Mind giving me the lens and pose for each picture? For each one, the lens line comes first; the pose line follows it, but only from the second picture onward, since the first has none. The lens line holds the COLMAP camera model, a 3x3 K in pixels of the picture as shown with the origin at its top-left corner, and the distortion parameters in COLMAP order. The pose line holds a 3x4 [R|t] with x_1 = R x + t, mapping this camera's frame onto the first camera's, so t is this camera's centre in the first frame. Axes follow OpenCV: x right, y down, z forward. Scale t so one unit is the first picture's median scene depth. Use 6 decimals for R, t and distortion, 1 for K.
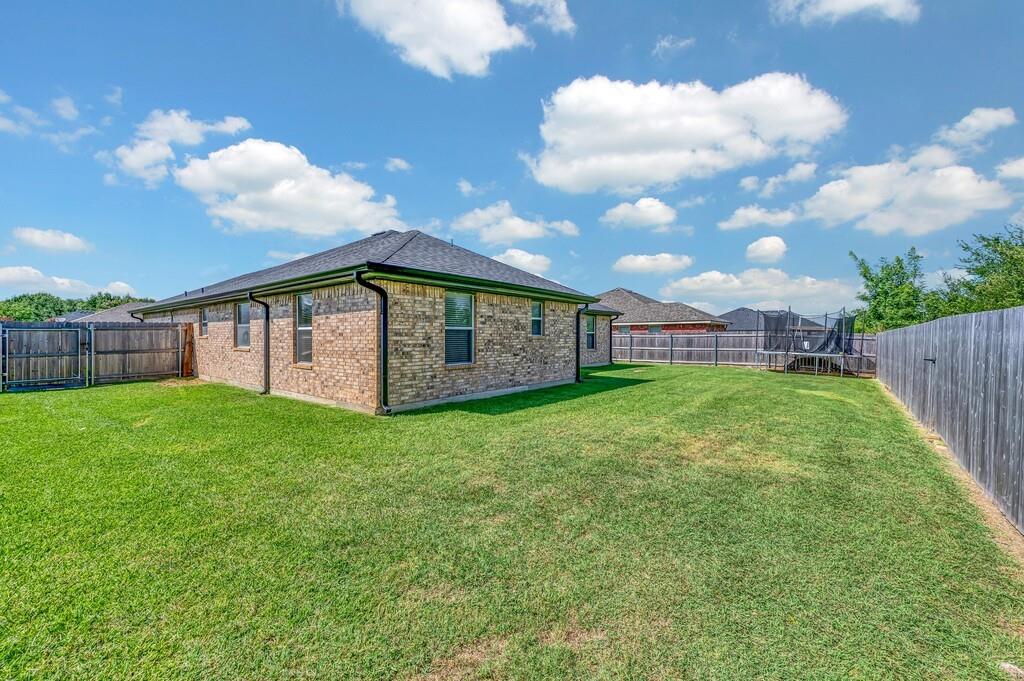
lens RADIAL K [[402.4, 0, 514.3], [0, 402.4, 342.5], [0, 0, 1]] dist [-0.003216, 0.000114]
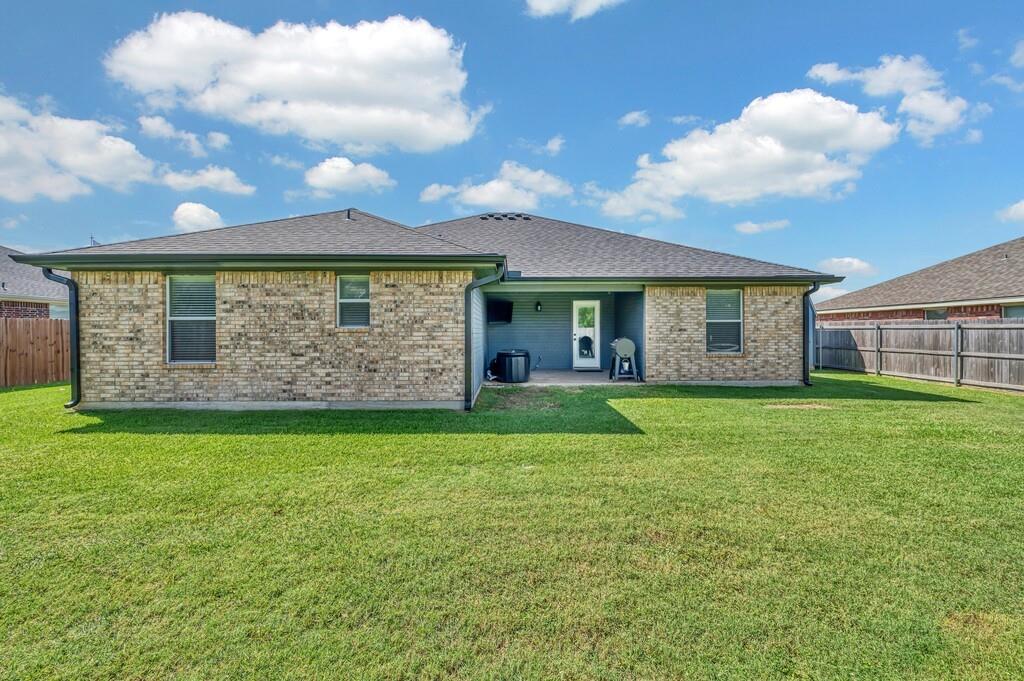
lens RADIAL K [[402.4, 0, 519.9], [0, 402.4, 329.9], [0, 0, 1]] dist [-0.003216, 0.000114]
pose [[0.637596, -0.010181, -0.770304, 0.879946], [-0.008282, 0.999764, -0.020068, -0.001740], [0.770327, 0.019175, 0.637361, 0.961434]]
